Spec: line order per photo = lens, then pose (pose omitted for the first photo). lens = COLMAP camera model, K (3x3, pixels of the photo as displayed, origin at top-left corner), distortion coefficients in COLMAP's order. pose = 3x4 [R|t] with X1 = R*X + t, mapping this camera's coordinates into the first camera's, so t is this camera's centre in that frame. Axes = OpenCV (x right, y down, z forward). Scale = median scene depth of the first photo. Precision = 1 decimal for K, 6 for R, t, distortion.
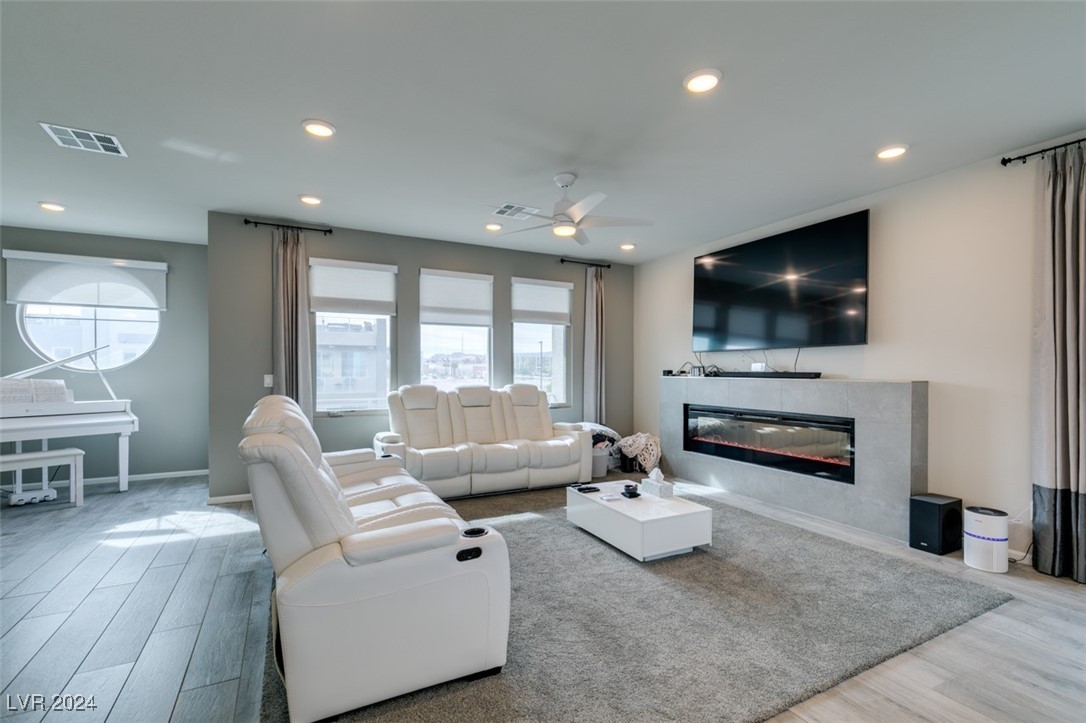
lens RADIAL K [[488.1, 0, 546.0], [0, 488.1, 372.2], [0, 0, 1]] dist [0.005466, -0.001393]
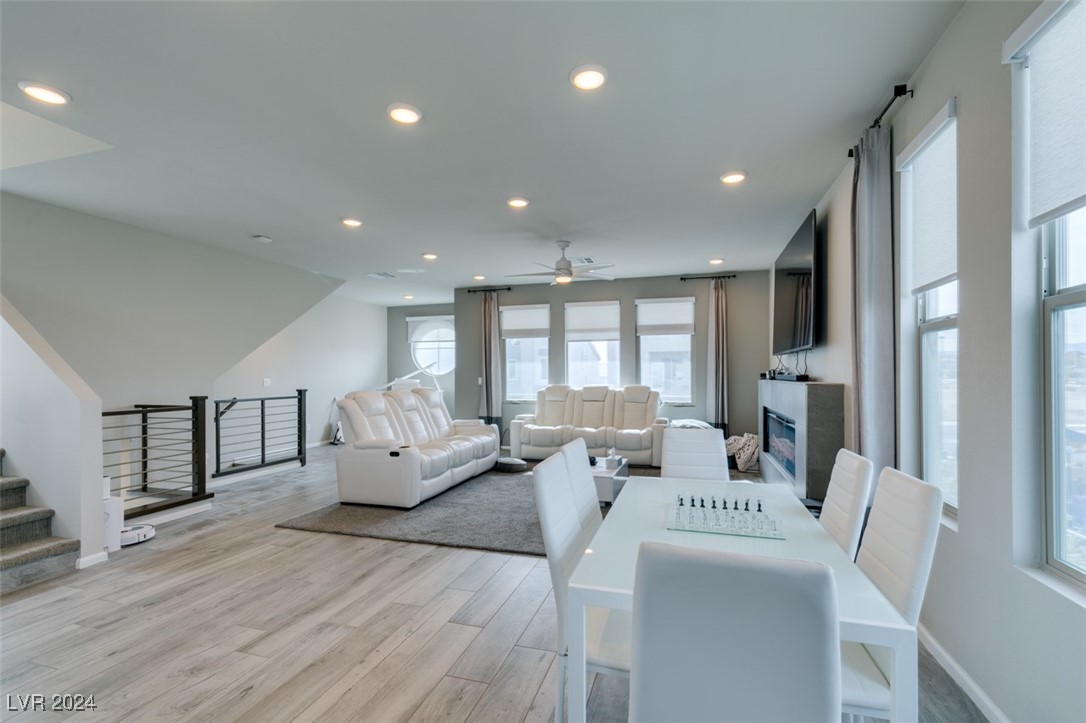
lens RADIAL K [[488.1, 0, 542.7], [0, 488.1, 371.7], [0, 0, 1]] dist [0.005466, -0.001393]
pose [[0.708959, -0.007295, -0.705212, 0.754569], [0.001222, 0.999958, -0.009115, 0.001112], [0.705249, 0.005600, 0.708938, -0.062013]]
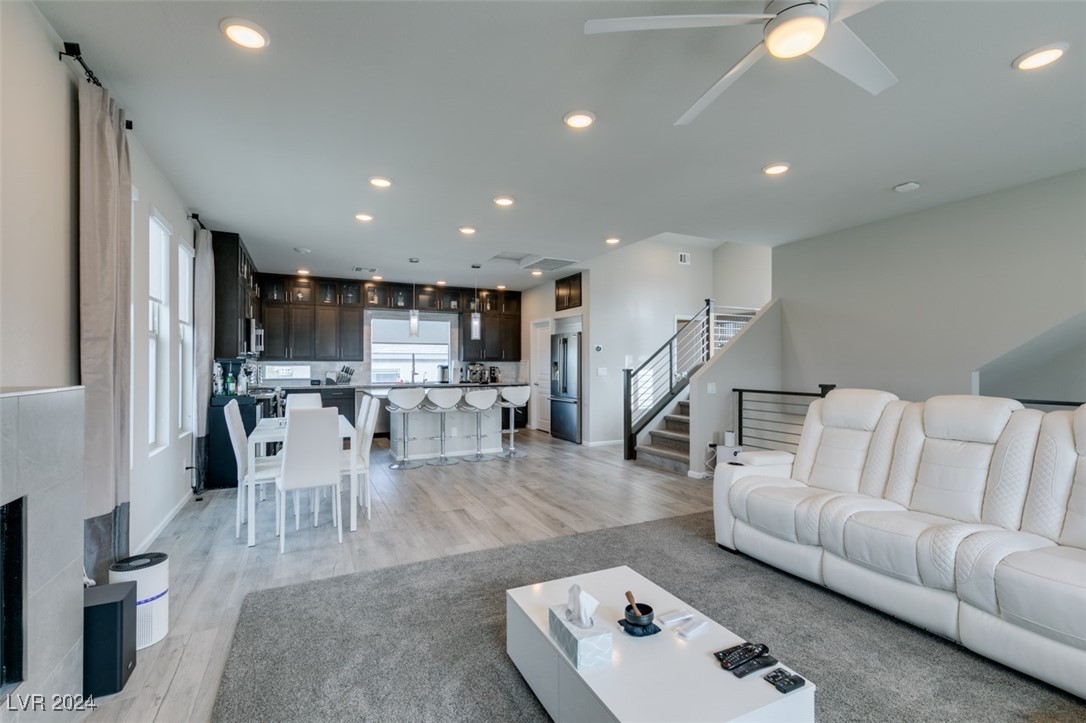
lens RADIAL K [[488.1, 0, 539.8], [0, 488.1, 361.8], [0, 0, 1]] dist [0.005466, -0.001393]
pose [[-0.999469, -0.001031, 0.032558, 0.182031], [-0.001037, 0.999999, -0.000157, -0.005130], [-0.032558, -0.000191, -0.999470, 1.055093]]
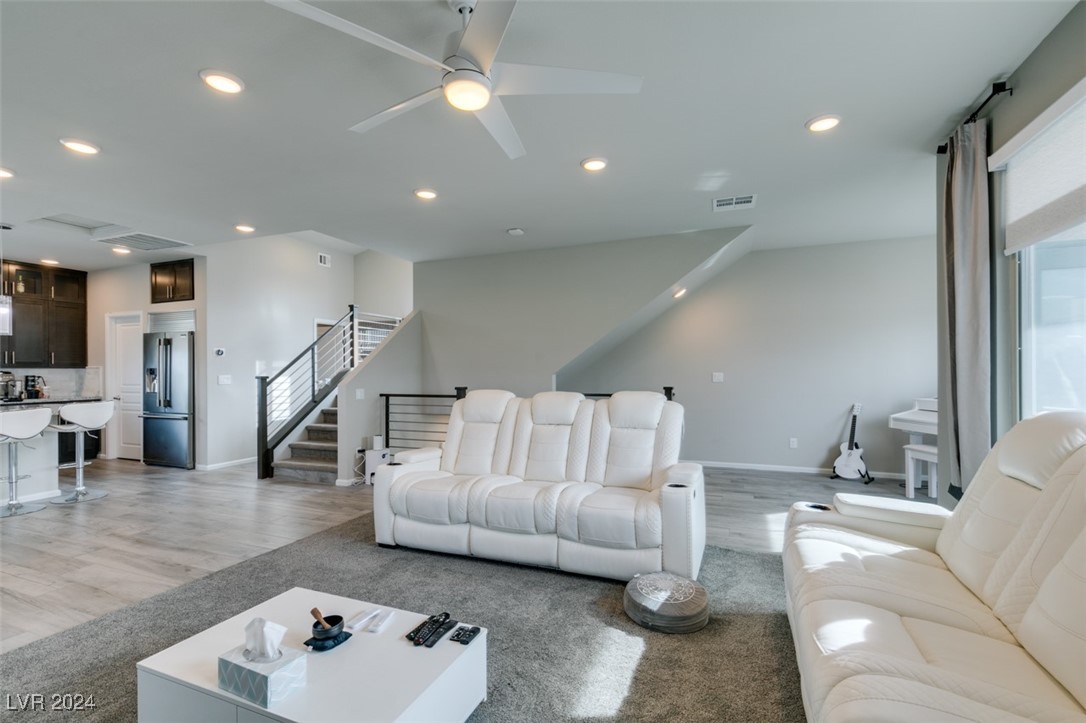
lens RADIAL K [[488.1, 0, 546.8], [0, 488.1, 369.7], [0, 0, 1]] dist [0.005466, -0.001393]
pose [[-0.761847, 0.003094, -0.647749, 0.224775], [0.001247, 0.999994, 0.003309, -0.004800], [0.647756, 0.001713, -0.761846, 1.060501]]
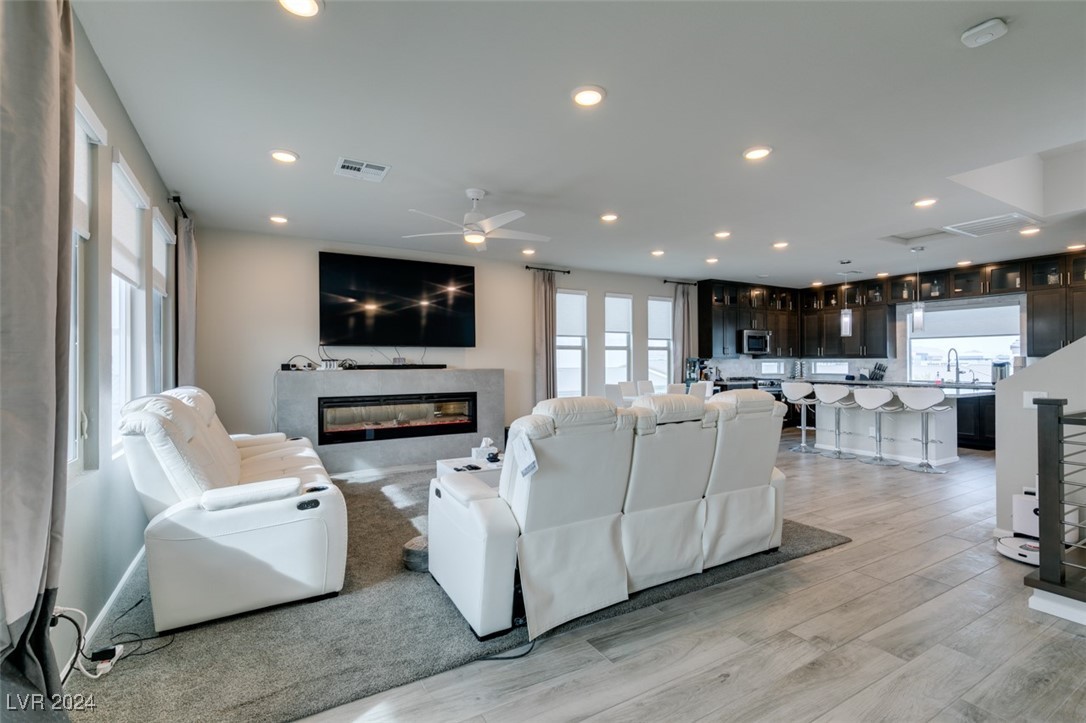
lens RADIAL K [[488.1, 0, 539.7], [0, 488.1, 360.4], [0, 0, 1]] dist [0.005466, -0.001393]
pose [[-0.036805, 0.001460, 0.999321, -0.797044], [0.008295, 0.999965, -0.001156, -0.006817], [-0.999288, 0.008247, -0.036816, 0.658862]]
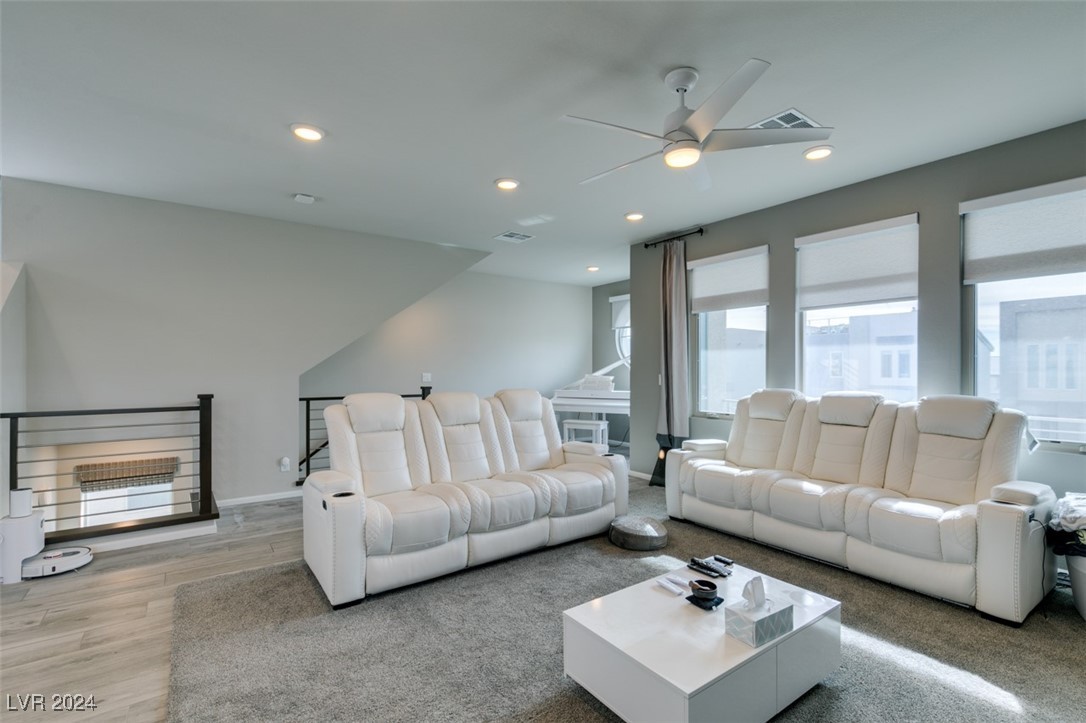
lens RADIAL K [[488.1, 0, 543.5], [0, 488.1, 371.7], [0, 0, 1]] dist [0.005466, -0.001393]
pose [[0.146070, 0.003675, -0.989267, 0.485670], [-0.005374, 0.999981, 0.002921, -0.002466], [0.989260, 0.004890, 0.146087, 0.529017]]
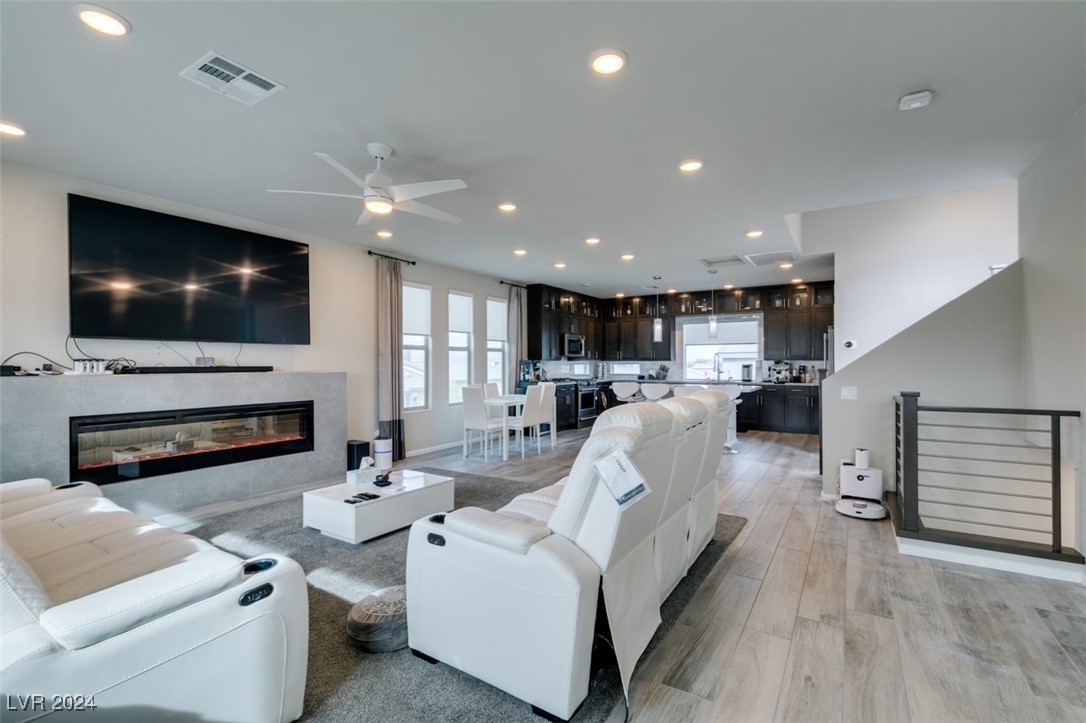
lens RADIAL K [[488.1, 0, 539.4], [0, 488.1, 363.3], [0, 0, 1]] dist [0.005466, -0.001393]
pose [[-0.495230, -0.001715, 0.868760, -0.643779], [0.004412, 0.999980, 0.004490, -0.007759], [-0.868751, 0.006057, -0.495213, 0.875143]]
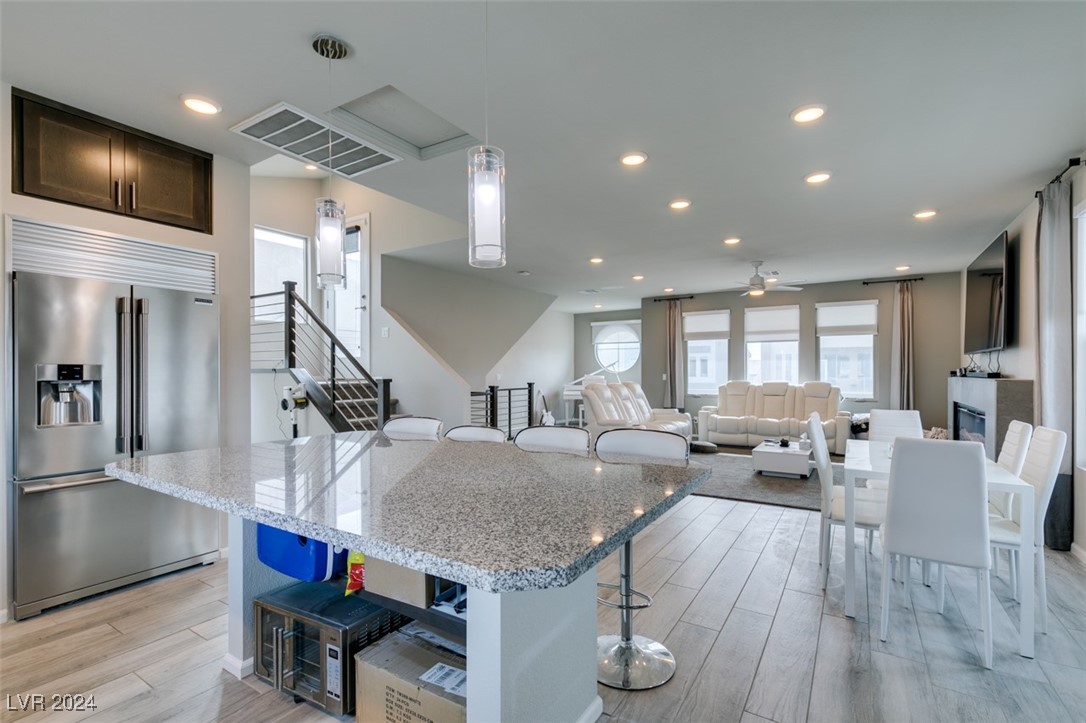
lens RADIAL K [[488.1, 0, 545.5], [0, 488.1, 370.5], [0, 0, 1]] dist [0.005466, -0.001393]
pose [[0.494169, -0.003862, -0.869357, 0.880045], [-0.002515, 0.999980, -0.005872, 0.003353], [0.869362, 0.005089, 0.494149, -0.394739]]
